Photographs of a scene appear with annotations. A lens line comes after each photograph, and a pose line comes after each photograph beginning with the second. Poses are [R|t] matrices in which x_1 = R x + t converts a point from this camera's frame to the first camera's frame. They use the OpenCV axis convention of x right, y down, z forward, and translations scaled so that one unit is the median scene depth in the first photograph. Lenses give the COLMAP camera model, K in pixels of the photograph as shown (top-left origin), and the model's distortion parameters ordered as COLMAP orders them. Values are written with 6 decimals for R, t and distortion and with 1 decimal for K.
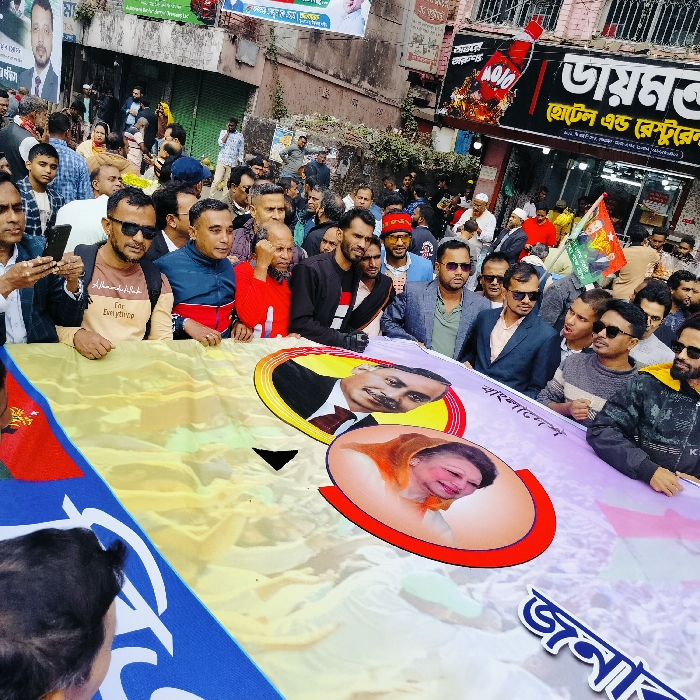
lens RADIAL K [[662.7, 0, 336.3], [0, 662.7, 334.5], [0, 0, 1]] dist [0.063365, -0.094643]
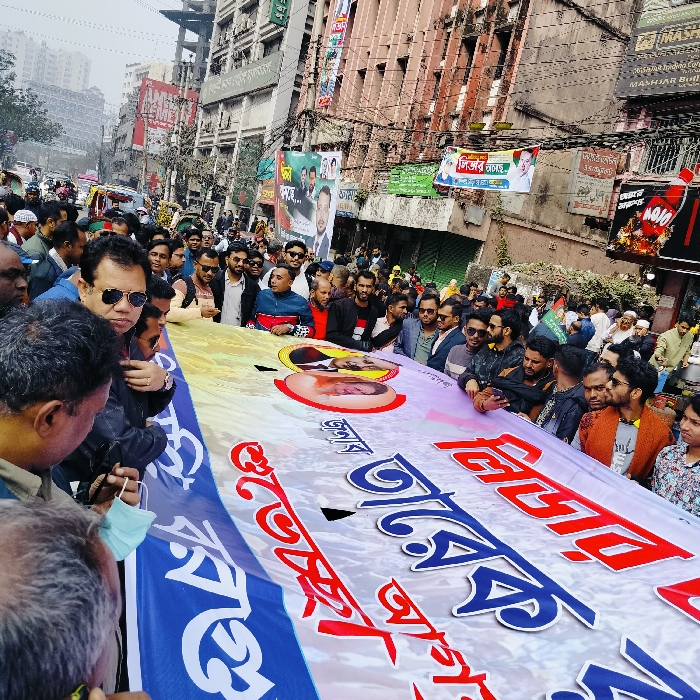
lens RADIAL K [[644.0, 0, 346.8], [0, 644.0, 347.8], [0, 0, 1]] dist [0.090607, -0.152640]
pose [[0.916052, 0.023913, -0.400346, 0.216762], [-0.109536, 0.975187, -0.192386, 0.110643], [0.385812, 0.220088, 0.895941, -0.159199]]
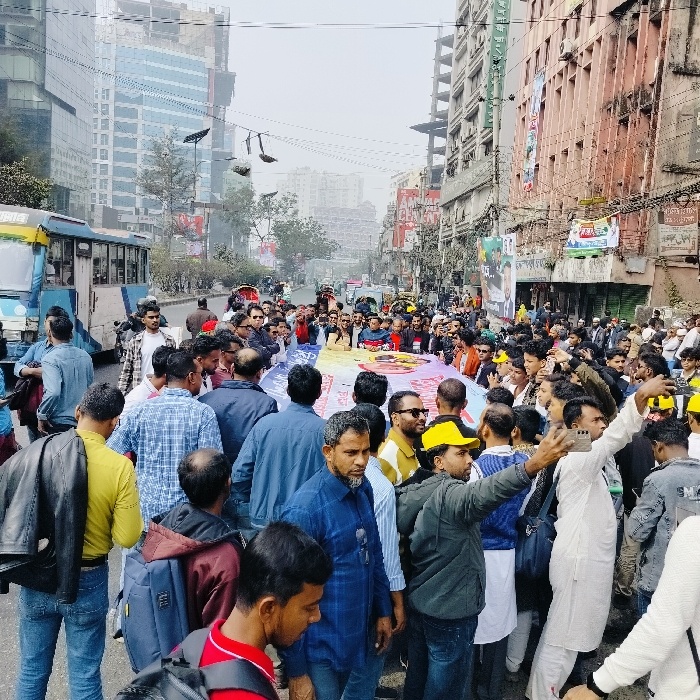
lens RADIAL K [[652.9, 0, 338.5], [0, 652.9, 351.3], [0, 0, 1]] dist [0.025038, -0.054902]
pose [[0.660459, -0.115468, -0.741931, 0.742153], [-0.122155, 0.958418, -0.257901, 0.302612], [0.740859, 0.260963, 0.618891, -0.442975]]
